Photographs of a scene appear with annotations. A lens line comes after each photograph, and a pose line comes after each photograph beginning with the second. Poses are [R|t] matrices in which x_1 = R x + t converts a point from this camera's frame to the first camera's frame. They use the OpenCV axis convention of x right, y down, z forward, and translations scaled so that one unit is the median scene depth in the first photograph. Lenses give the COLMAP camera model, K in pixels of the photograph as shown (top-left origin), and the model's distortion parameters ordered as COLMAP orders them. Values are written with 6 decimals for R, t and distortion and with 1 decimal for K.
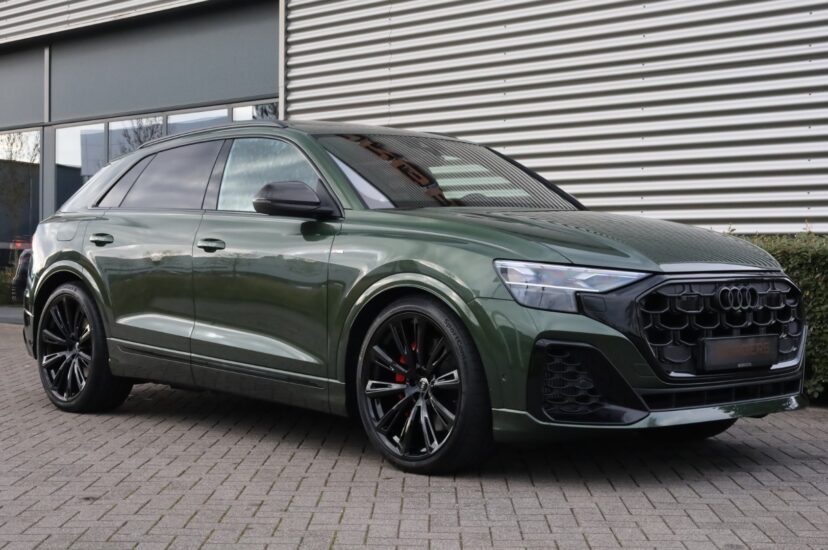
lens RADIAL K [[1337.0, 0, 419.9], [0, 1337.0, 277.8], [0, 0, 1]] dist [-0.012274, 0.000000]
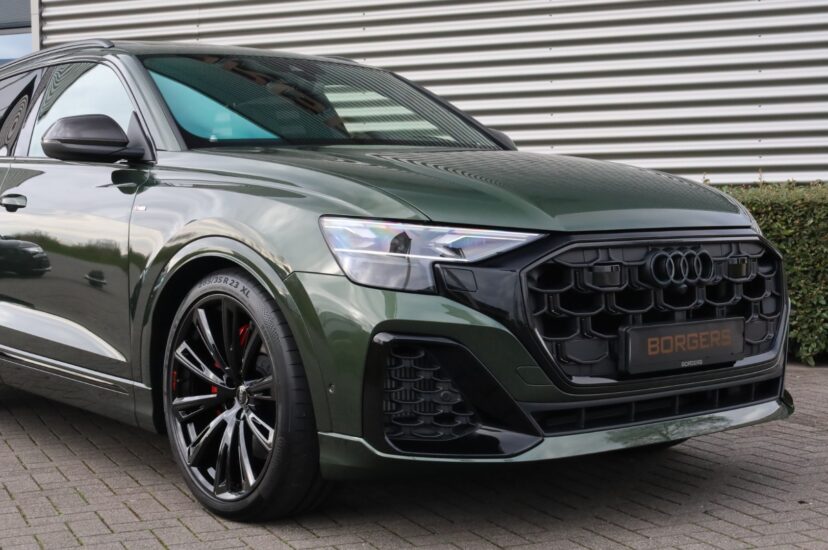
lens RADIAL K [[1316.6, 0, 415.7], [0, 1316.6, 280.9], [0, 0, 1]] dist [-0.041115, 0.000000]
pose [[0.999098, -0.011249, -0.040941, 0.129390], [0.012694, 0.999299, 0.035220, -0.003695], [0.040516, -0.035707, 0.998541, 0.314195]]
